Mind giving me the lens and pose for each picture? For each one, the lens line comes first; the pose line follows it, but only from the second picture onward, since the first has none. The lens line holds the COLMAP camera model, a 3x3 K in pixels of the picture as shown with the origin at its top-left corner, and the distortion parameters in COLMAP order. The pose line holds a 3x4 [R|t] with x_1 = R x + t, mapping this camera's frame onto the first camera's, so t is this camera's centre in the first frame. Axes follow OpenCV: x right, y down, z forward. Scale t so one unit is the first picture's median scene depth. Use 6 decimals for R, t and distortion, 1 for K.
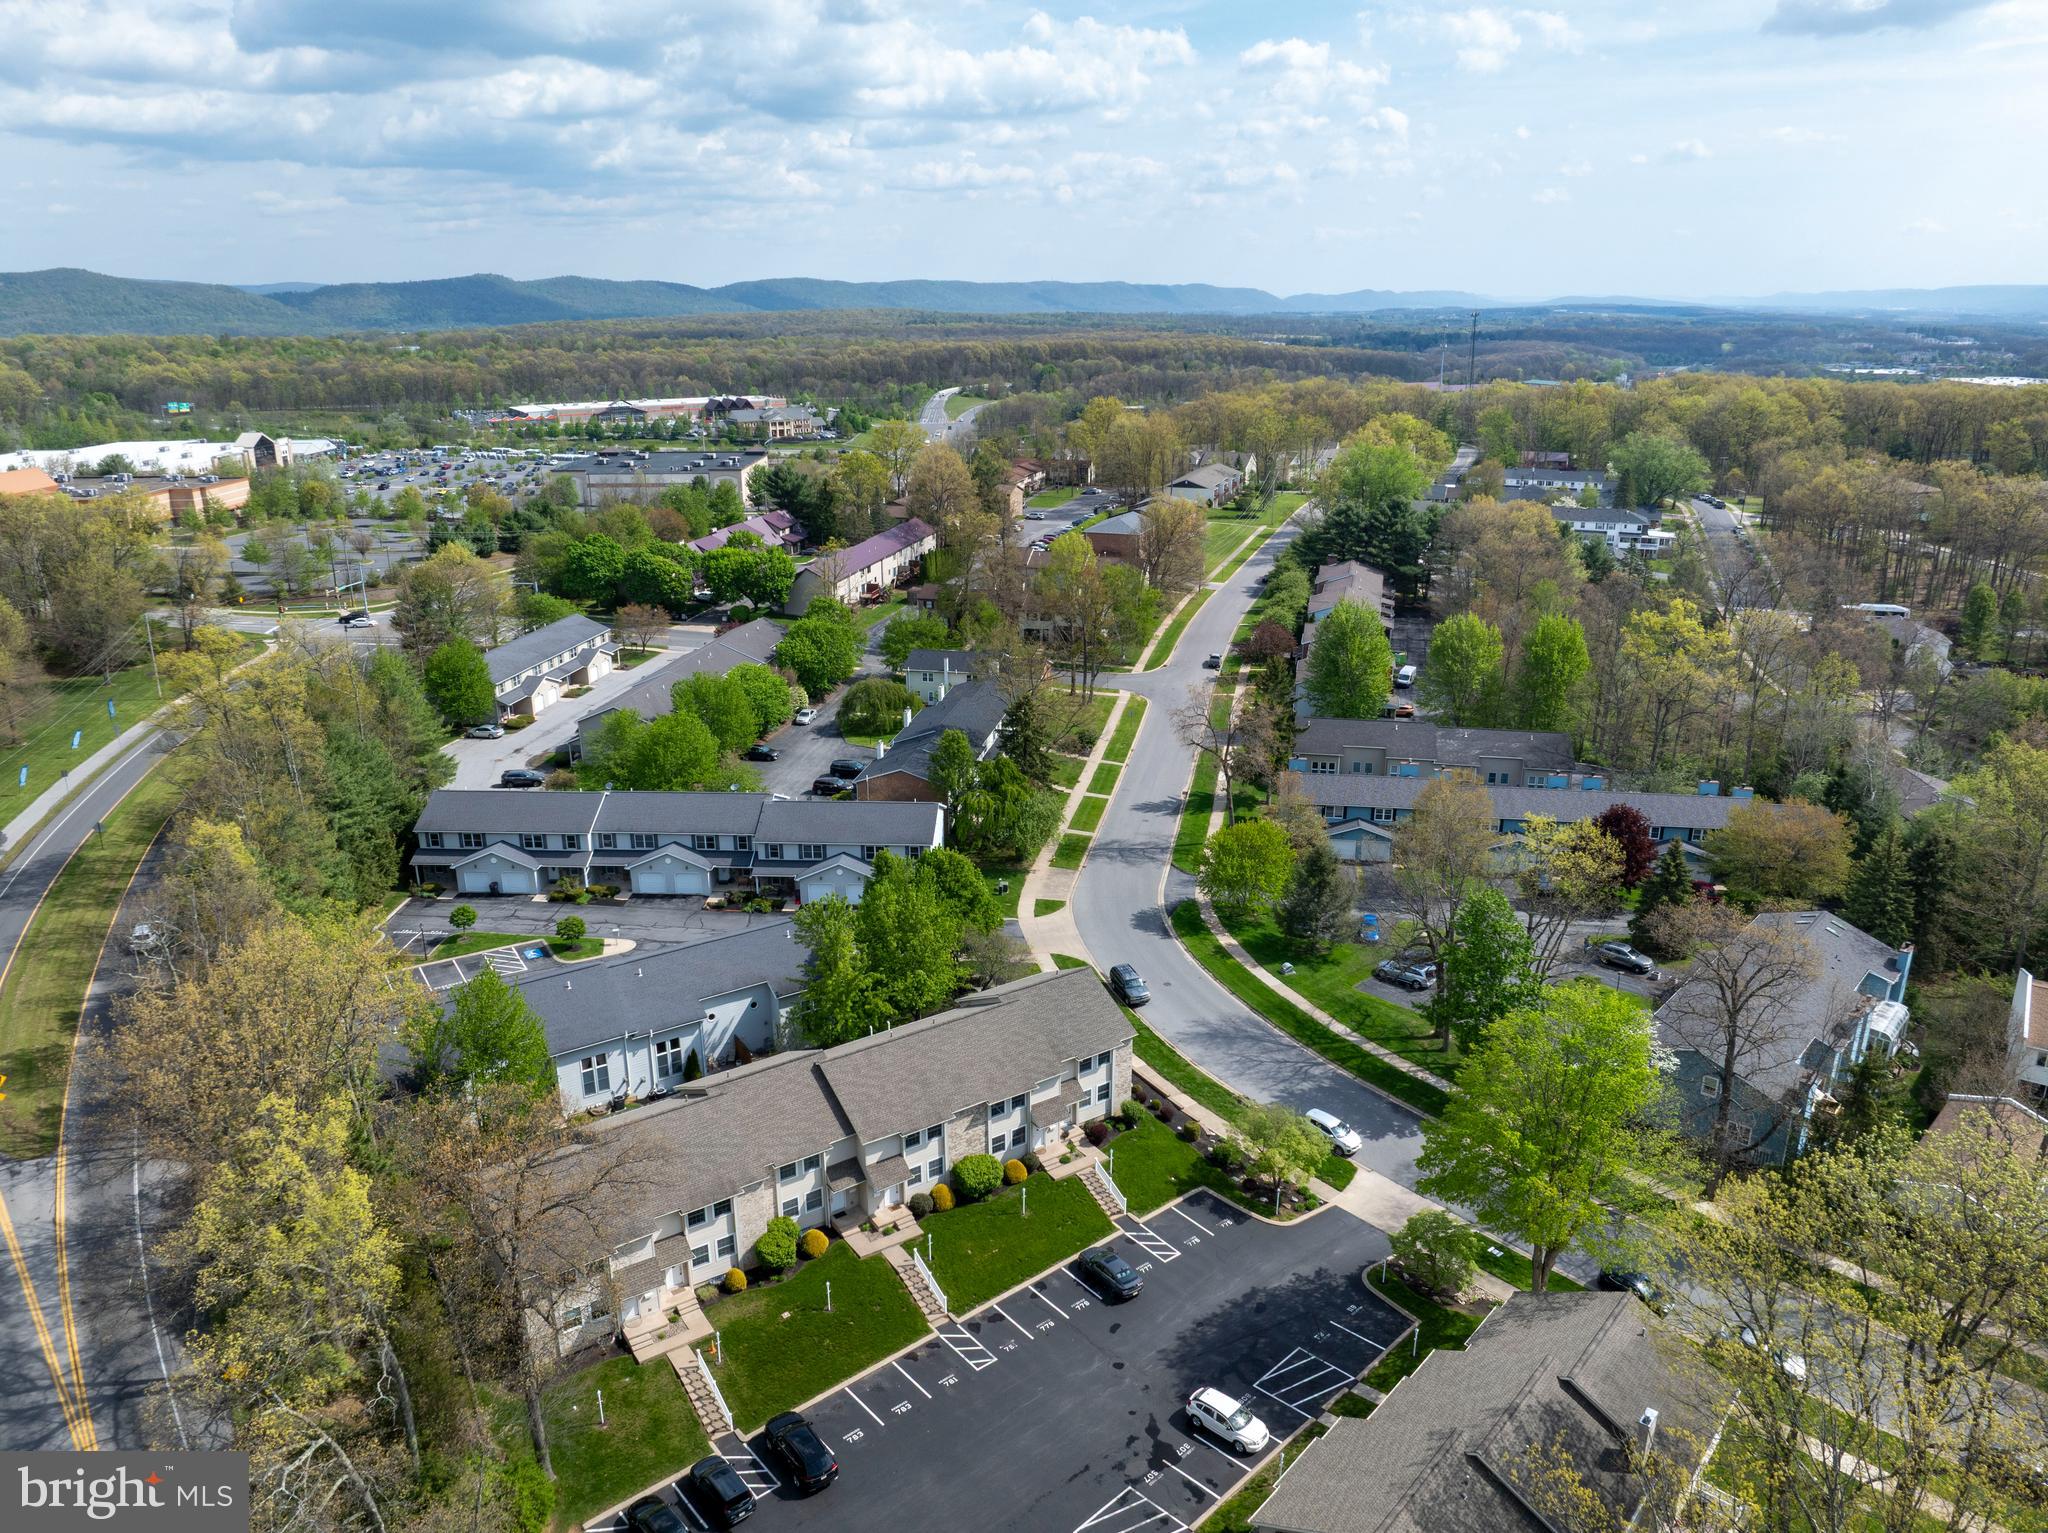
lens RADIAL K [[1433.5, 0, 1019.2], [0, 1433.5, 787.0], [0, 0, 1]] dist [-0.040372, -0.000197]
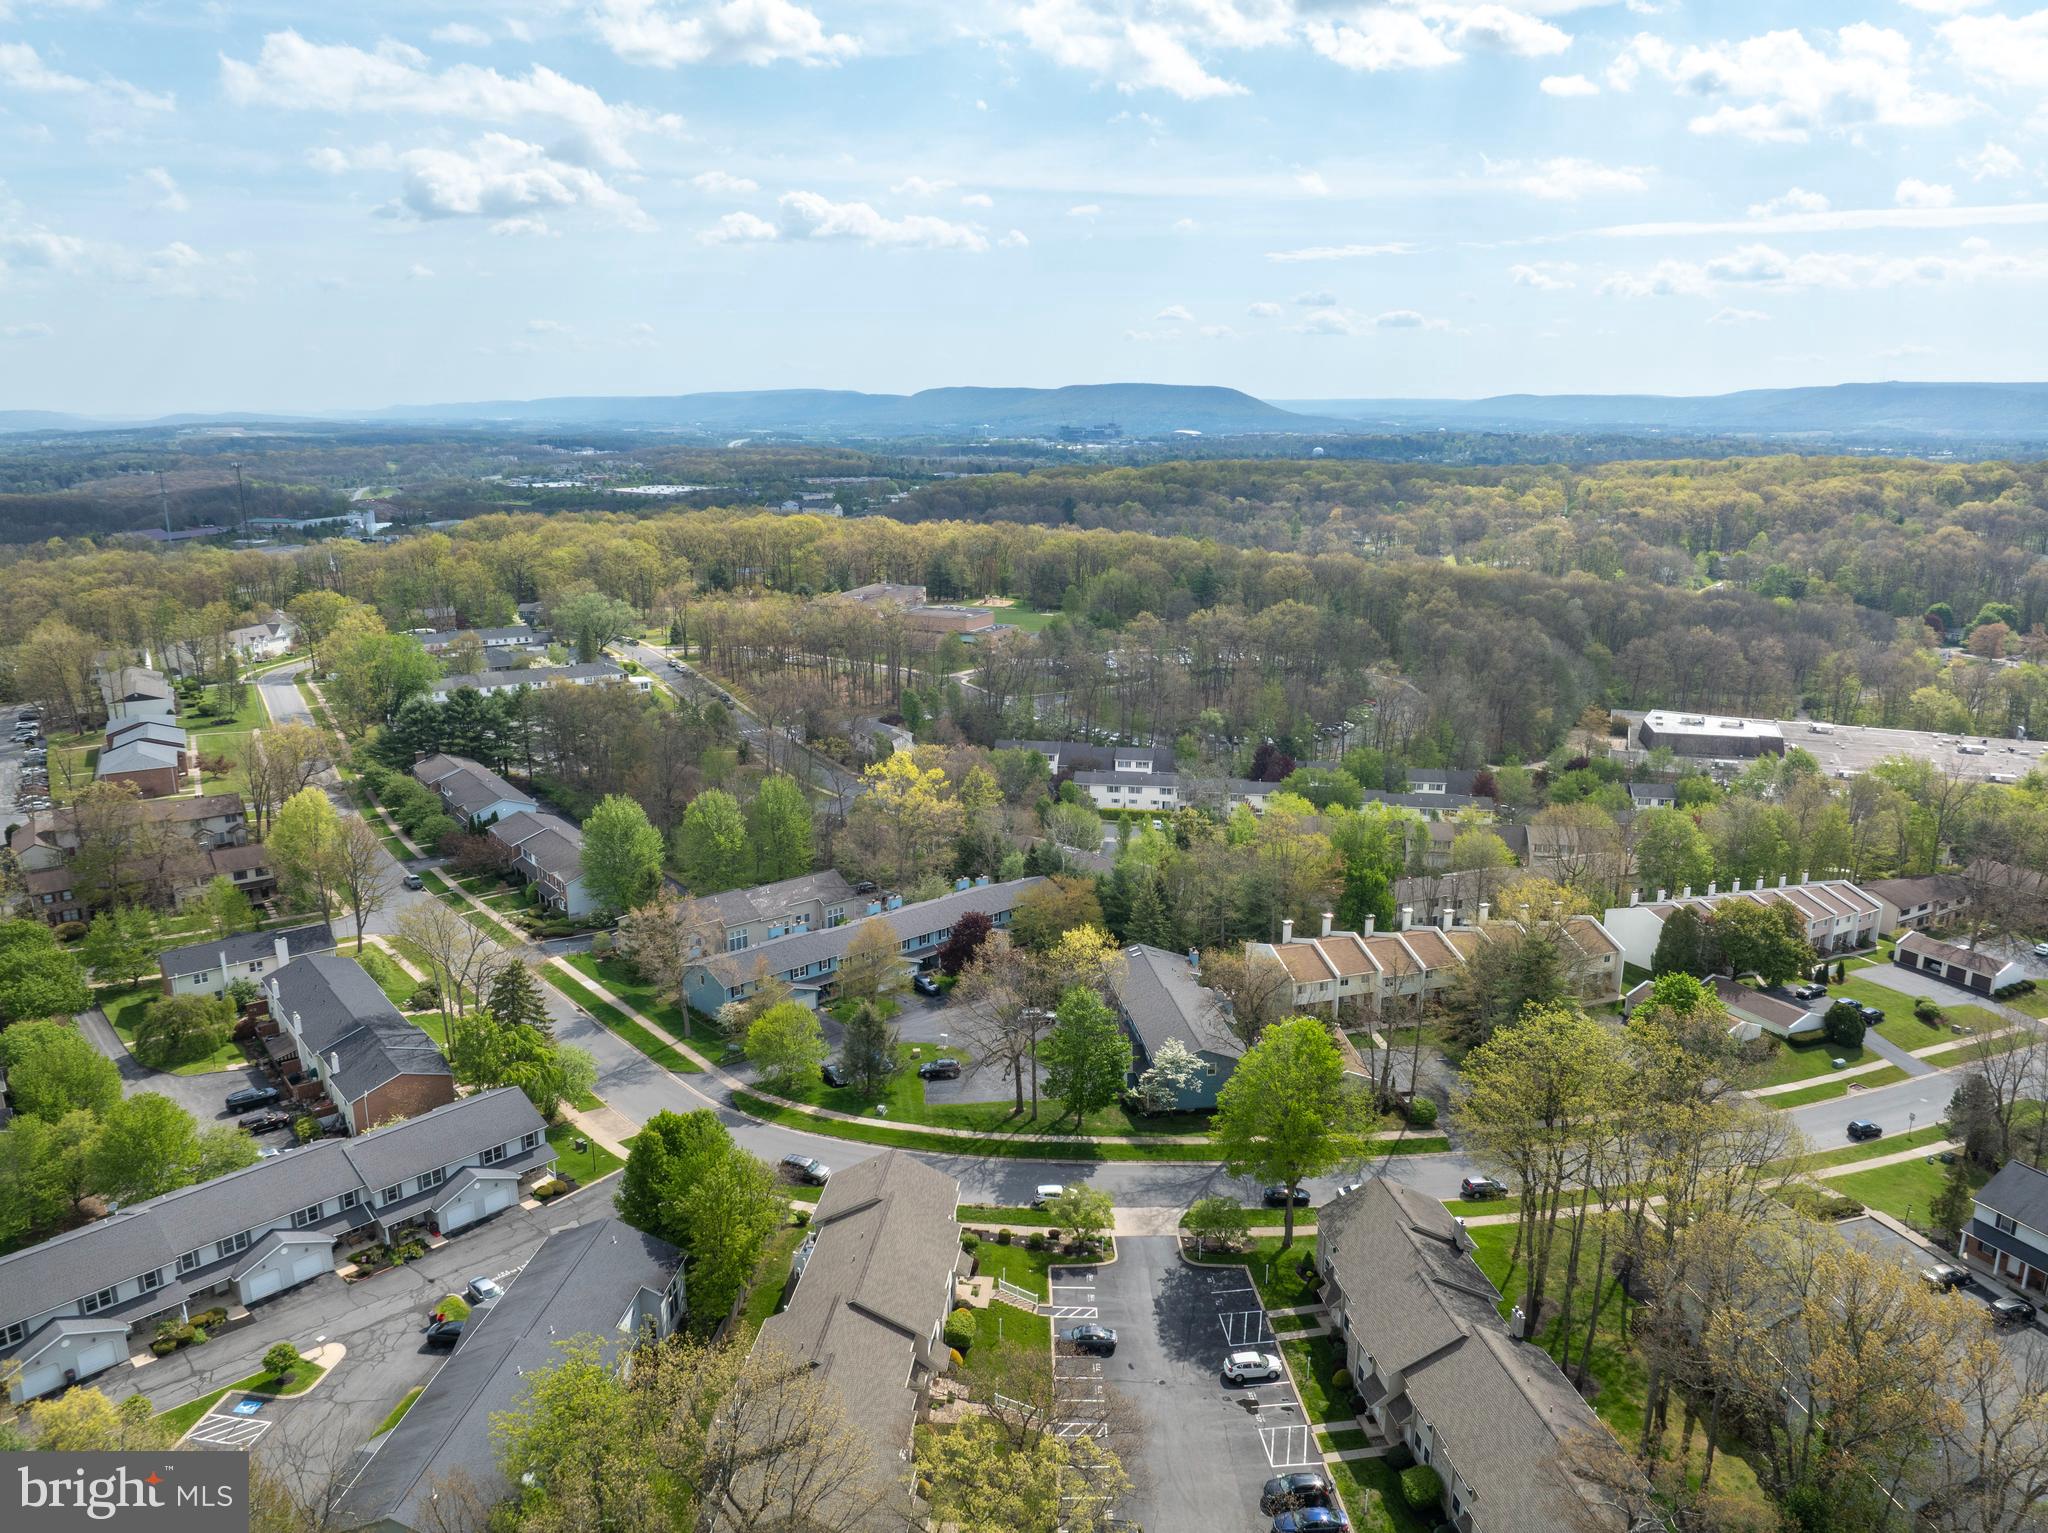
lens RADIAL K [[1433.5, 0, 1019.2], [0, 1433.5, 787.0], [0, 0, 1]] dist [-0.040372, -0.000197]
pose [[0.636995, -0.194355, 0.745965, -0.550993], [0.247640, 0.967995, 0.040738, -0.149743], [-0.730008, 0.158781, 0.664738, 0.037722]]
